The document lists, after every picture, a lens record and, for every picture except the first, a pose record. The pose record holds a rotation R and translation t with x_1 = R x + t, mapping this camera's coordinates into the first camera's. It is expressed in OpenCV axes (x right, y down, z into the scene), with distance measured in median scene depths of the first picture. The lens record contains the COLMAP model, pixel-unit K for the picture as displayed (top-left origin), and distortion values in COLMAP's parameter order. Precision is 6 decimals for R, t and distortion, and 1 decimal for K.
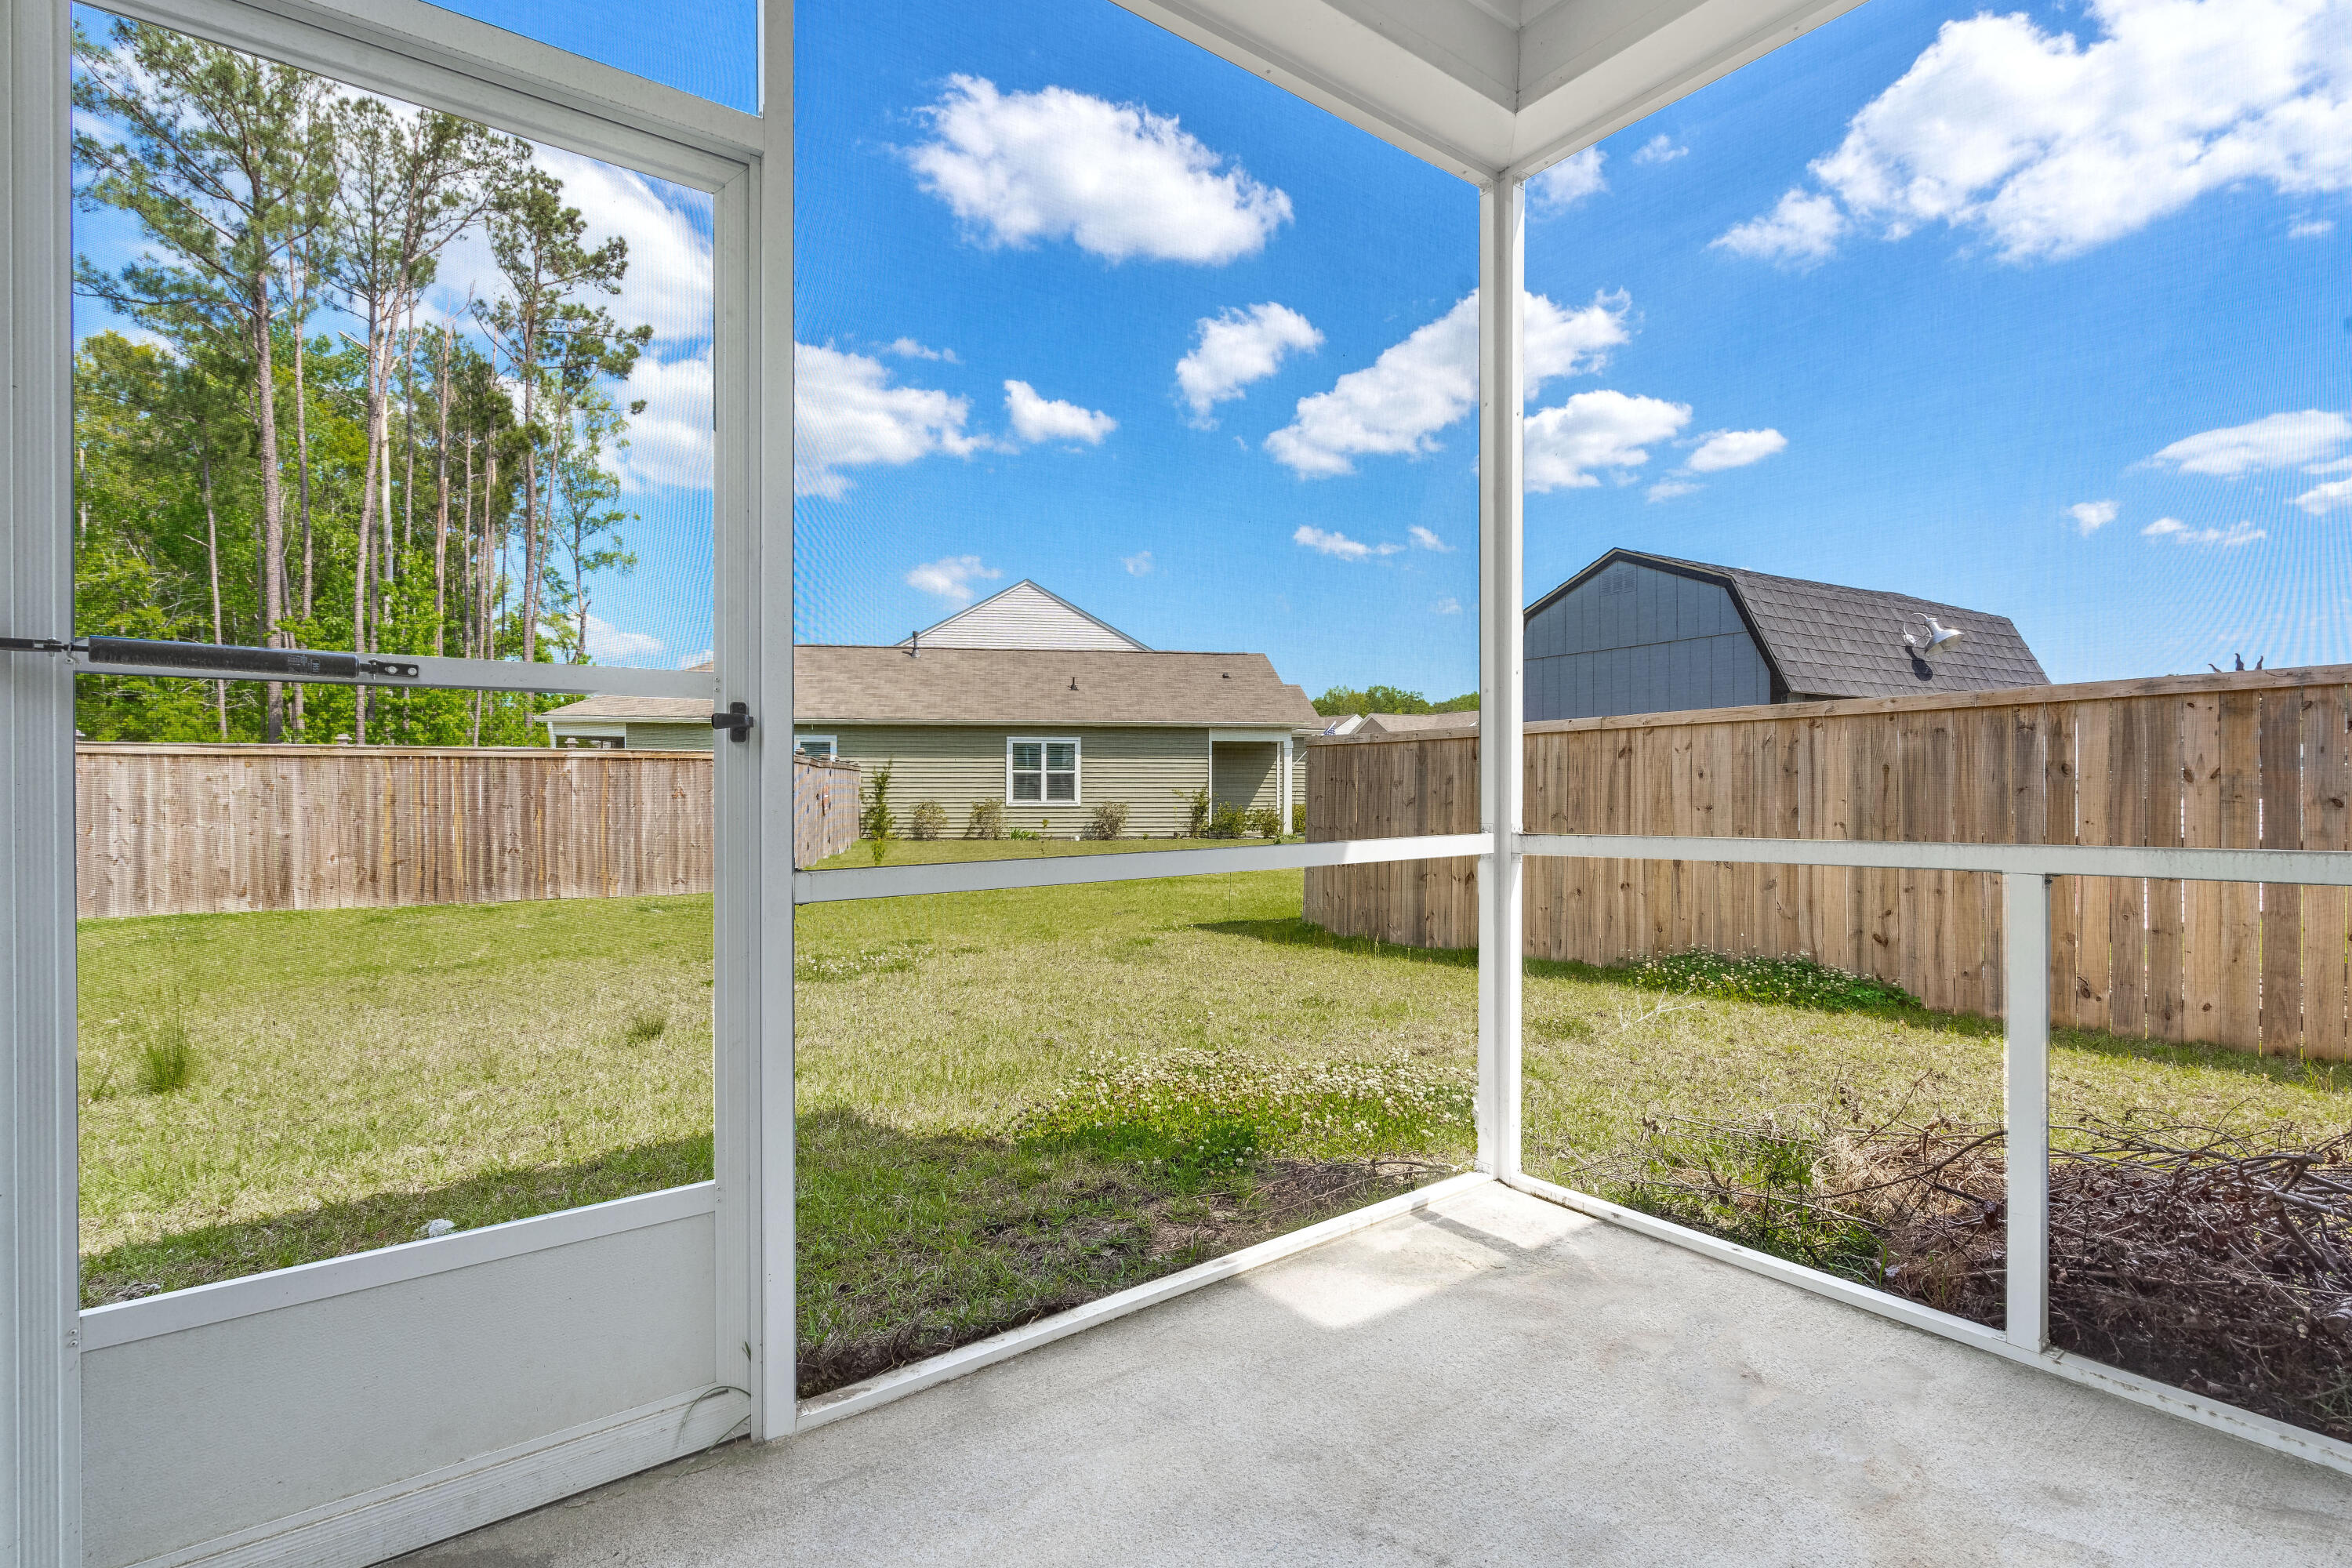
lens RADIAL K [[1035.5, 0, 1182.5], [0, 1035.5, 787.7], [0, 0, 1]] dist [0.001556, 0.000157]
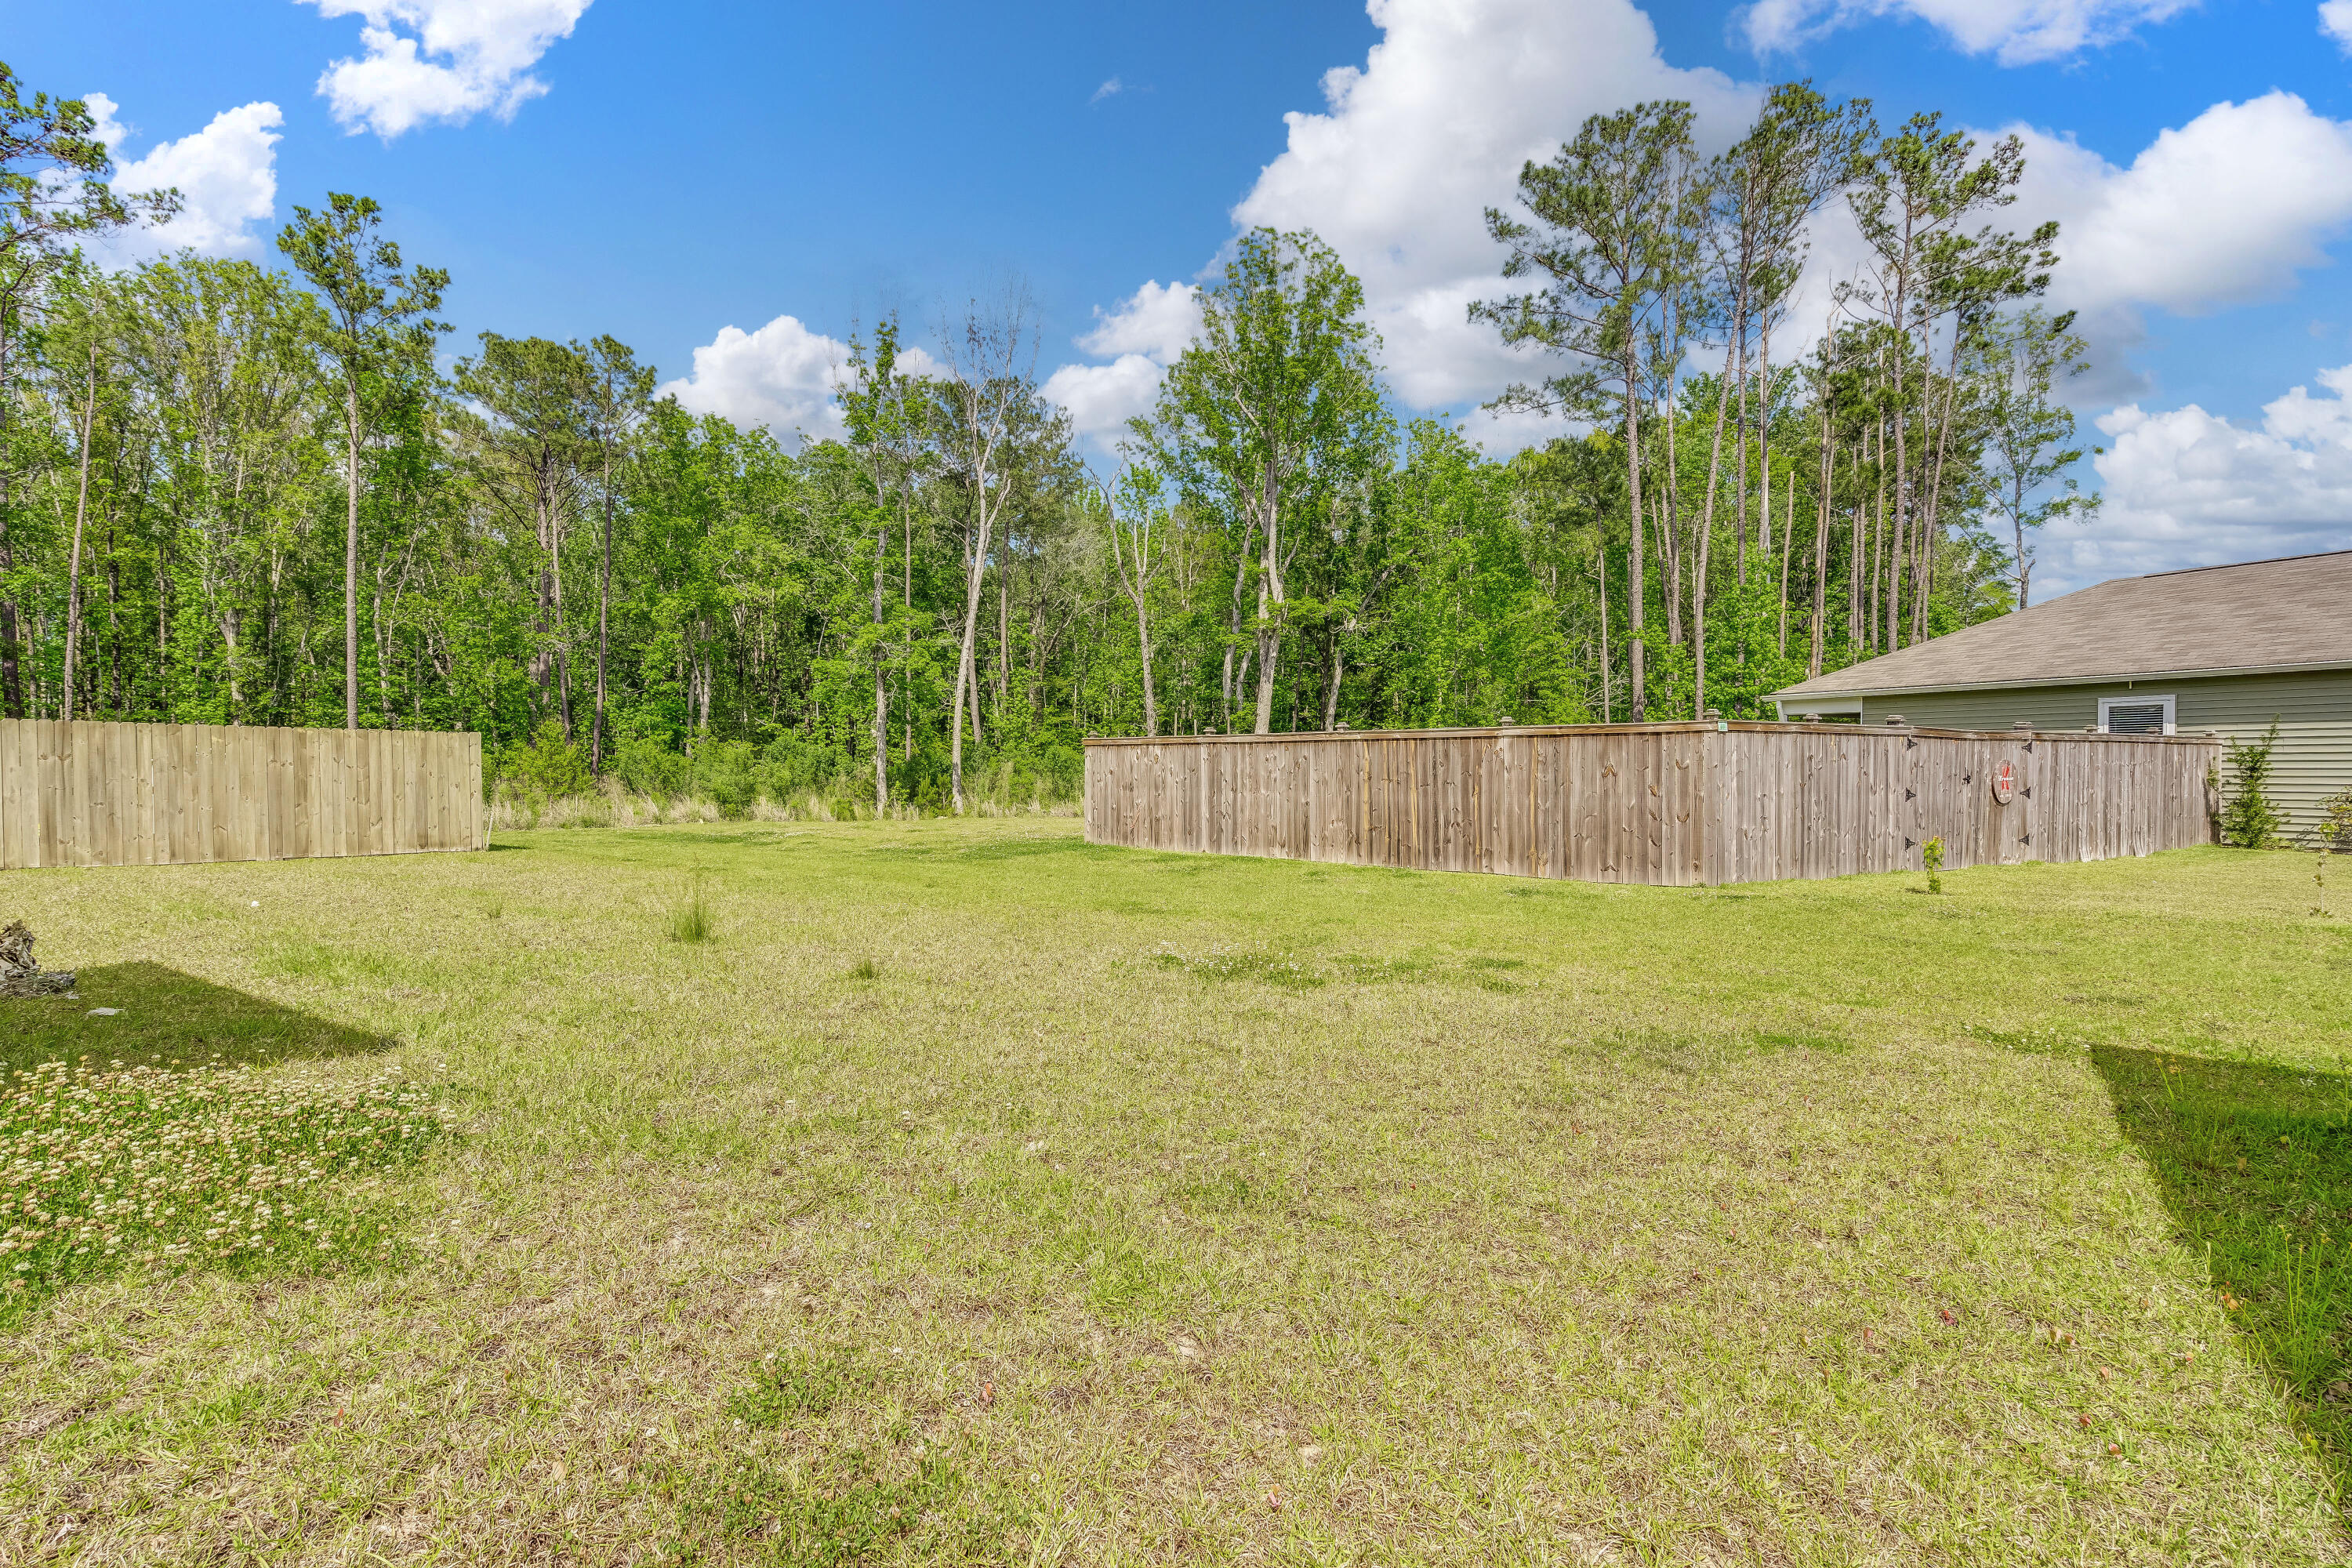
lens RADIAL K [[1035.5, 0, 1182.3], [0, 1035.5, 777.8], [0, 0, 1]] dist [0.001556, 0.000157]
pose [[0.340483, 0.005955, -0.940232, 0.248126], [-0.001594, 0.999982, 0.005756, 0.006428], [0.940249, -0.000461, 0.340486, 0.348144]]
